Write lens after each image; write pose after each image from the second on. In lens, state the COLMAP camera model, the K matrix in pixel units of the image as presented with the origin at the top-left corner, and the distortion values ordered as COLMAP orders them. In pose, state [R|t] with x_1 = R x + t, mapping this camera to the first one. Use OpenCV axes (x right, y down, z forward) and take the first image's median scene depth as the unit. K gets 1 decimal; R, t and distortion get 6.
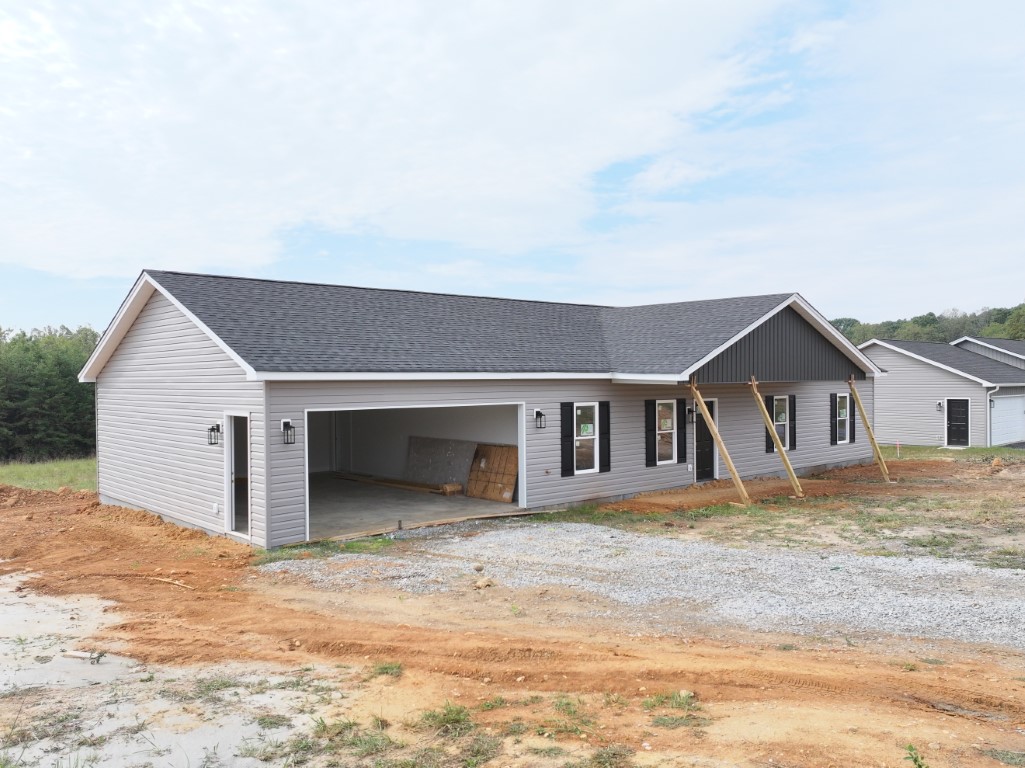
lens RADIAL K [[829.8, 0, 512.5], [0, 829.8, 384.0], [0, 0, 1]] dist [-0.002771, 0.006295]
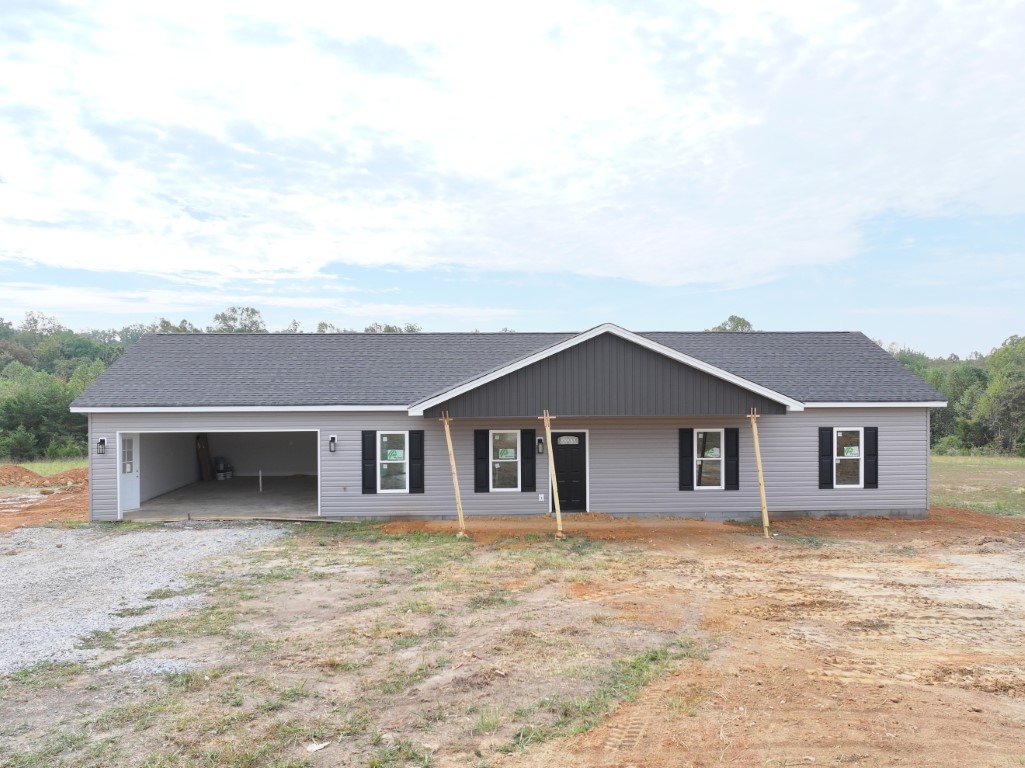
lens RADIAL K [[851.0, 0, 523.5], [0, 851.0, 396.3], [0, 0, 1]] dist [0.000837, 0.016341]
pose [[0.793266, 0.010836, -0.608779, 0.849063], [-0.005753, 0.999930, 0.010301, -0.034782], [0.608848, -0.004669, 0.793273, 0.159172]]
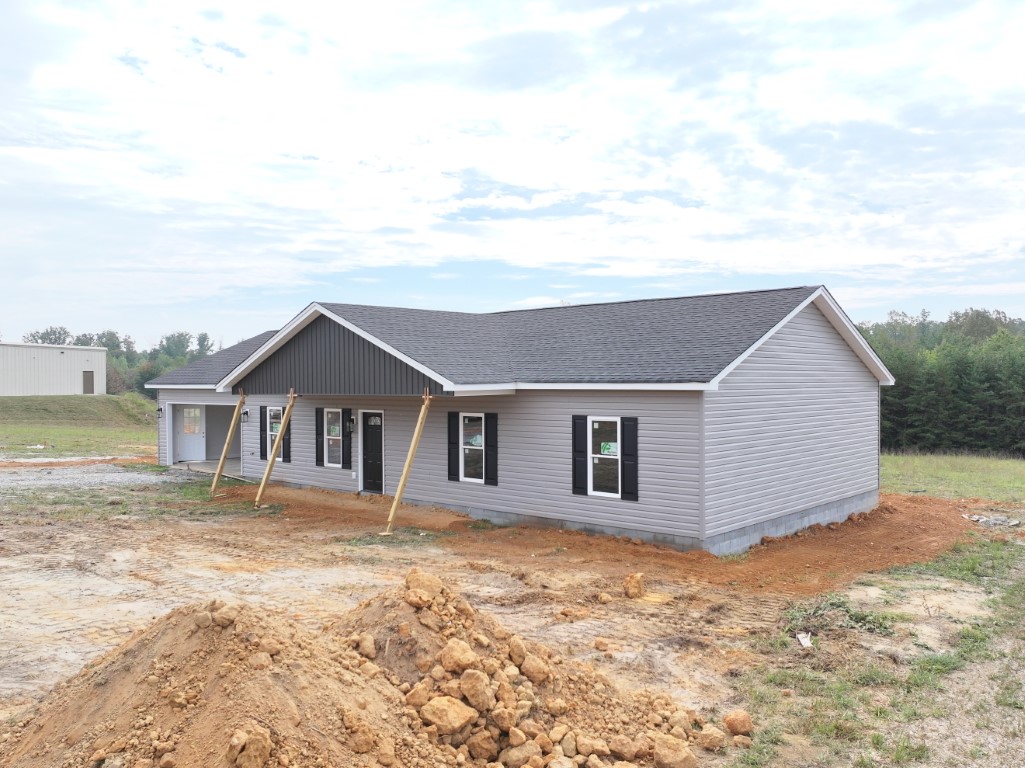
lens RADIAL K [[851.0, 0, 523.5], [0, 851.0, 396.3], [0, 0, 1]] dist [0.000837, 0.016341]
pose [[0.125638, 0.020942, -0.991855, 1.330151], [-0.007536, 0.999768, 0.020154, -0.022509], [0.992048, 0.004942, 0.125766, 1.097684]]
